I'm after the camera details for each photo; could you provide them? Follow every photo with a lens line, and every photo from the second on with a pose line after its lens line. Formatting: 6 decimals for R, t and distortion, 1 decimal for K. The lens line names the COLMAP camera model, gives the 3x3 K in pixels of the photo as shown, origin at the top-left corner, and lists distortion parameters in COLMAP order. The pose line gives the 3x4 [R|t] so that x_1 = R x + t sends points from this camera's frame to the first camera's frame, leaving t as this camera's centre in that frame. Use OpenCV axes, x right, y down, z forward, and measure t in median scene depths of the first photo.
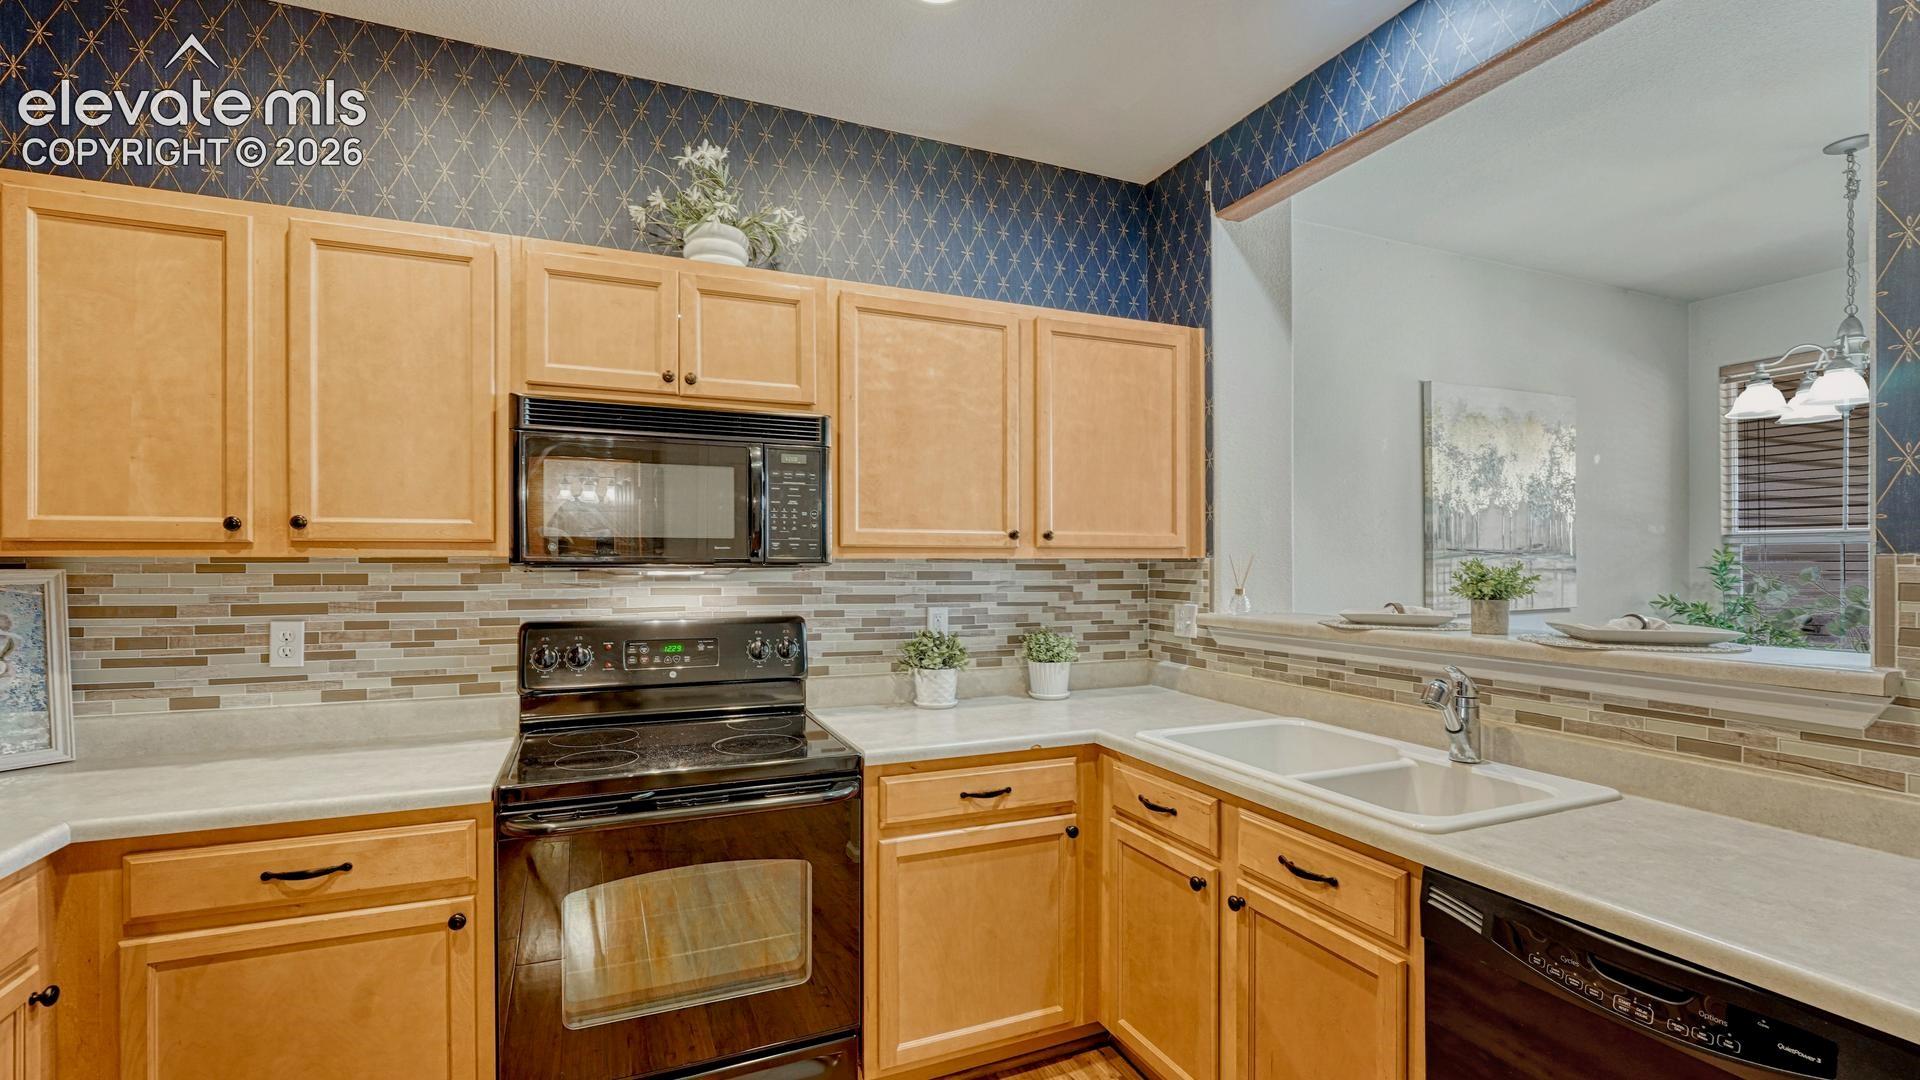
lens RADIAL K [[817.2, 0, 948.9], [0, 817.2, 573.6], [0, 0, 1]] dist [-0.005757, -0.000238]
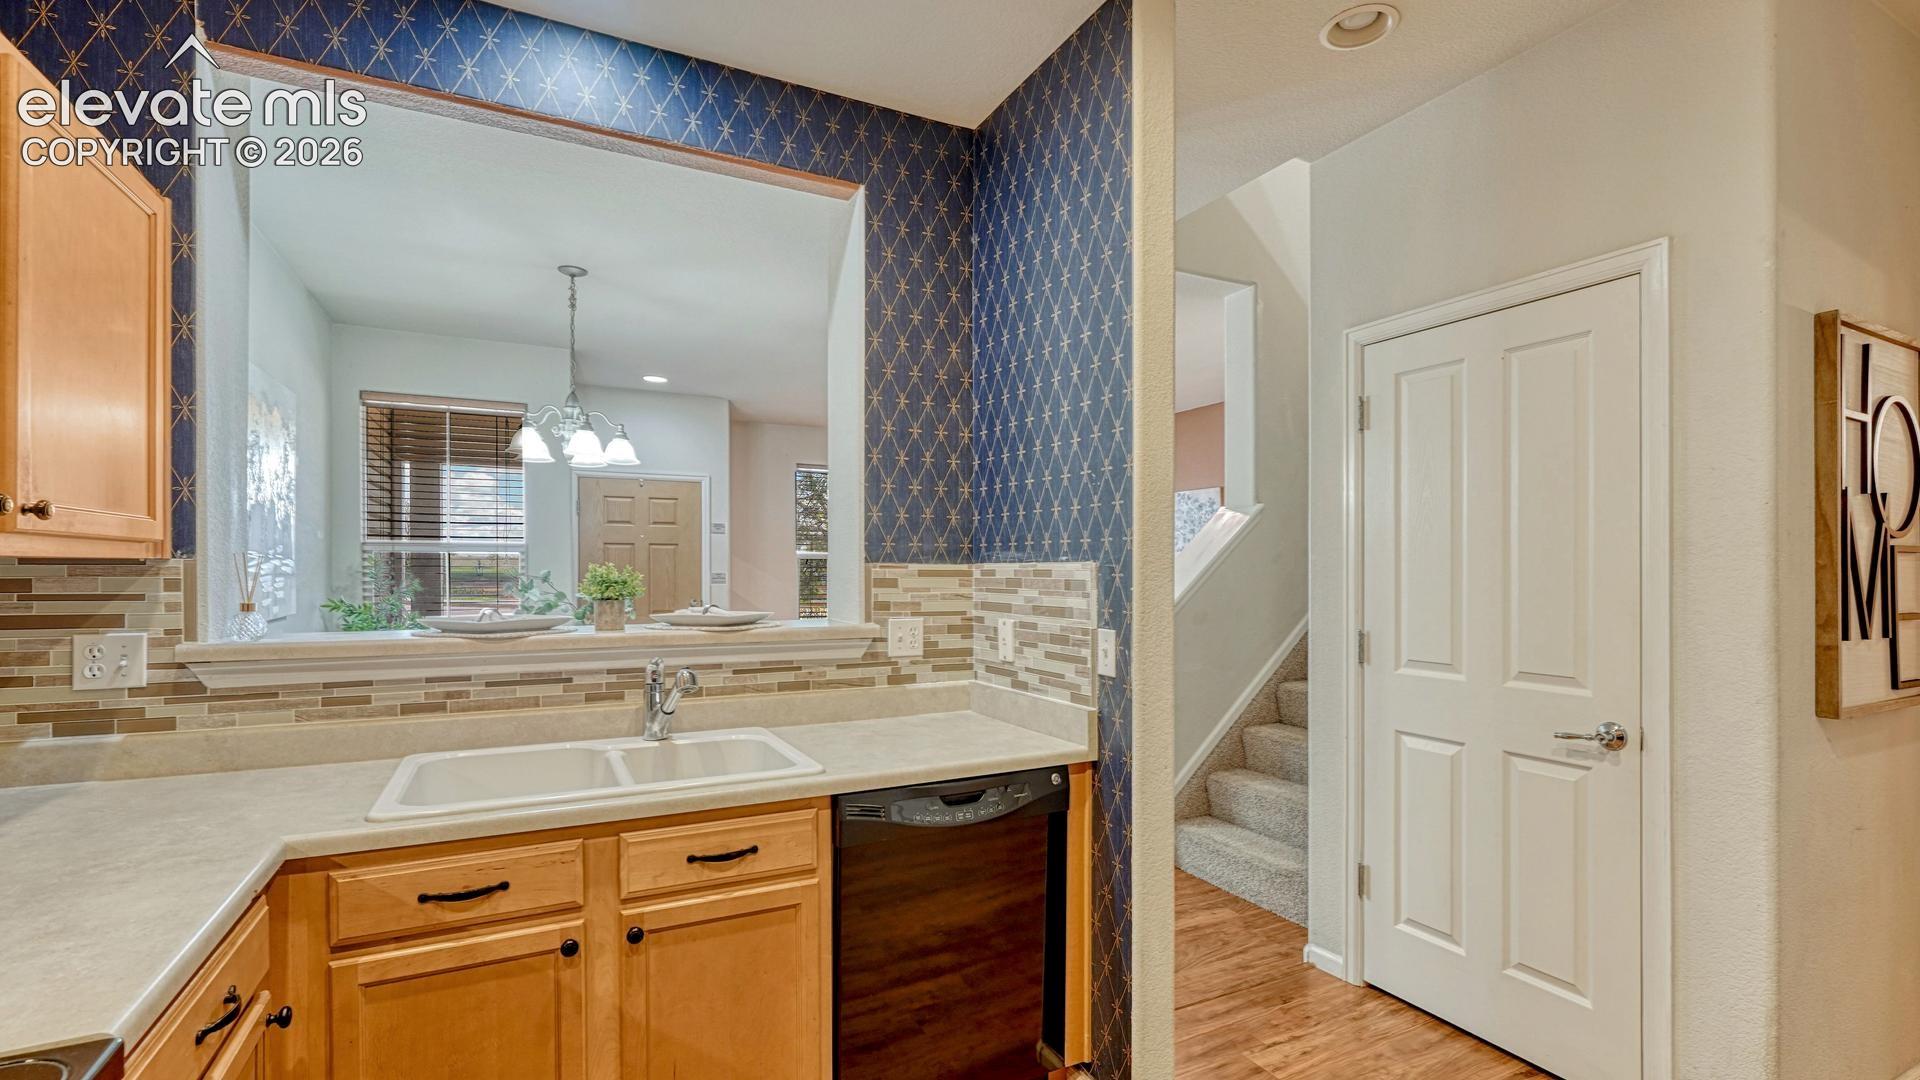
lens RADIAL K [[858.4, 0, 959.2], [0, 858.4, 564.8], [0, 0, 1]] dist [-0.012403, 0.000109]
pose [[-0.072919, 0.004923, 0.997326, -0.482388], [0.012284, 0.999916, -0.004037, -0.004344], [-0.997262, 0.011956, -0.072973, 0.527904]]
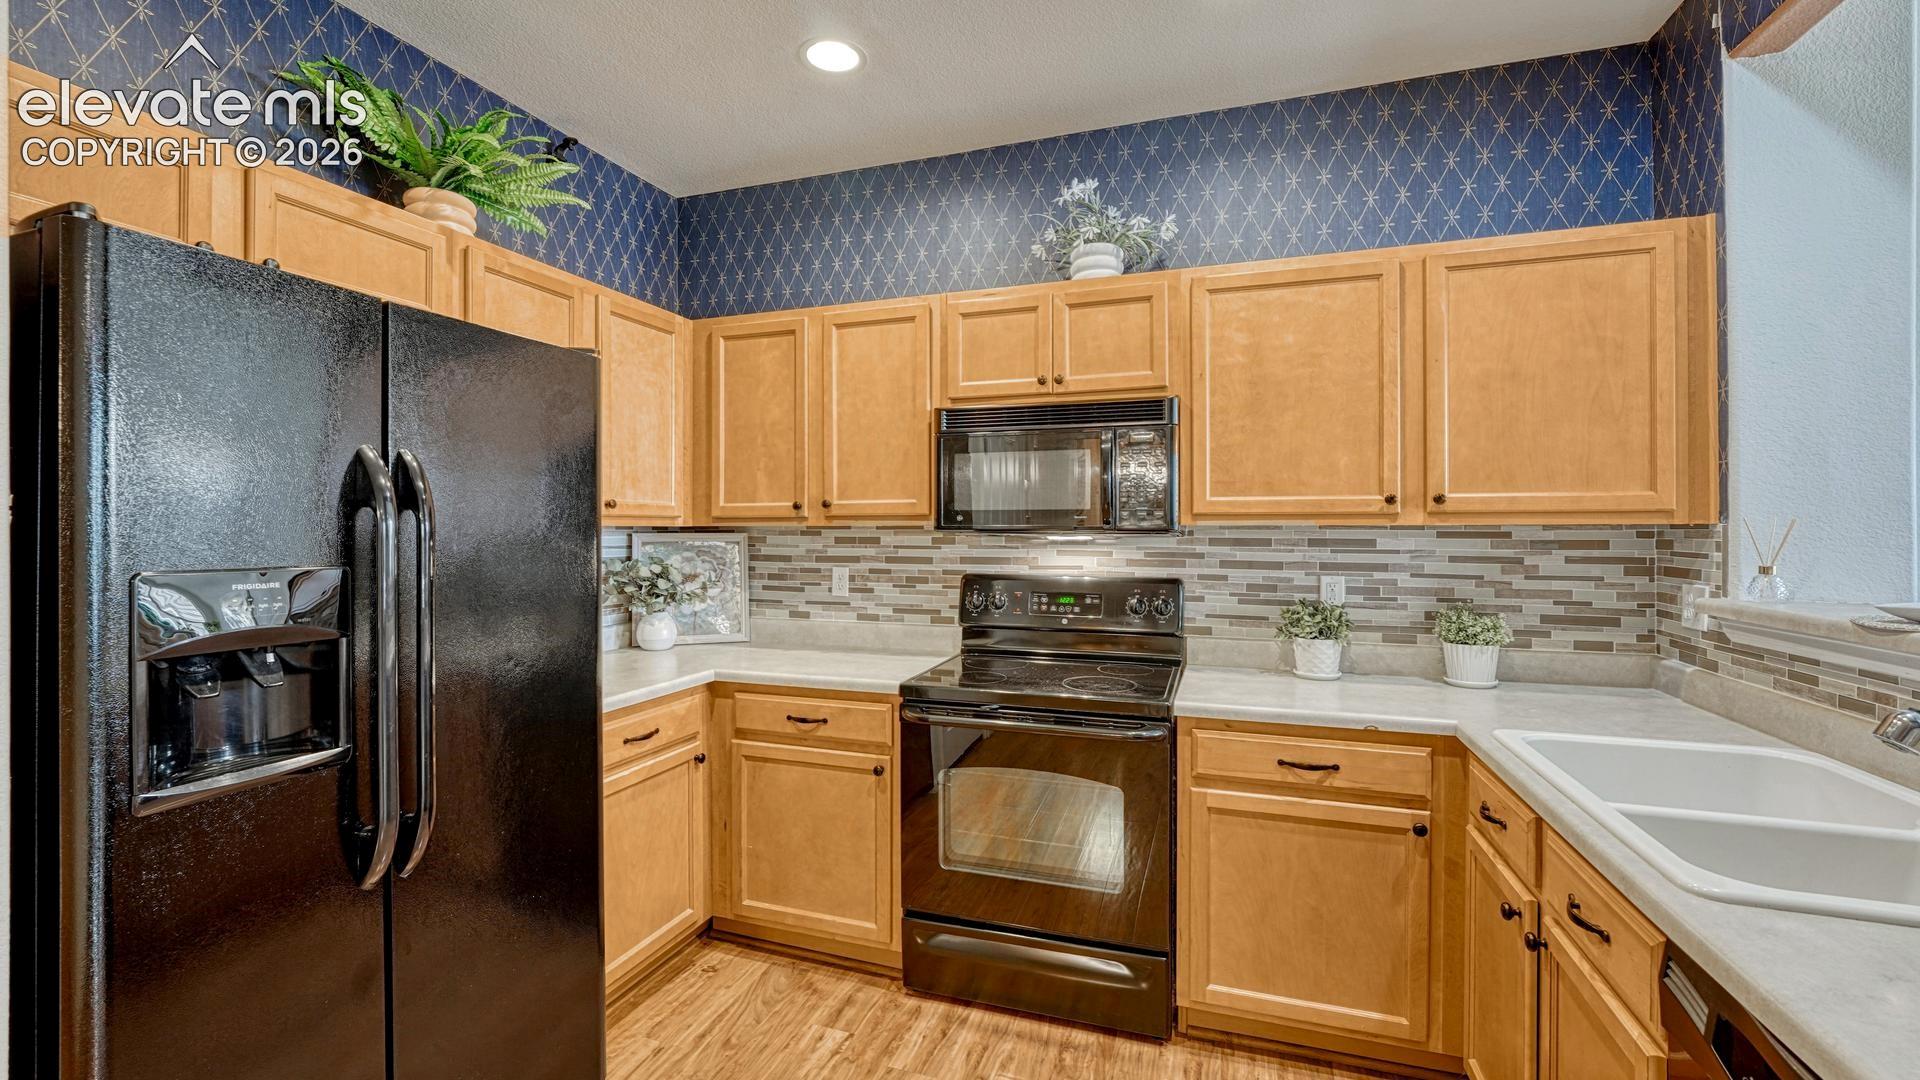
lens RADIAL K [[796.7, 0, 950.8], [0, 796.7, 540.9], [0, 0, 1]] dist [-0.013163, 0.003445]
pose [[0.741877, 0.010113, -0.670460, 0.338422], [-0.009051, 0.999946, 0.005068, -0.000936], [0.670475, 0.002308, 0.741928, 0.006713]]
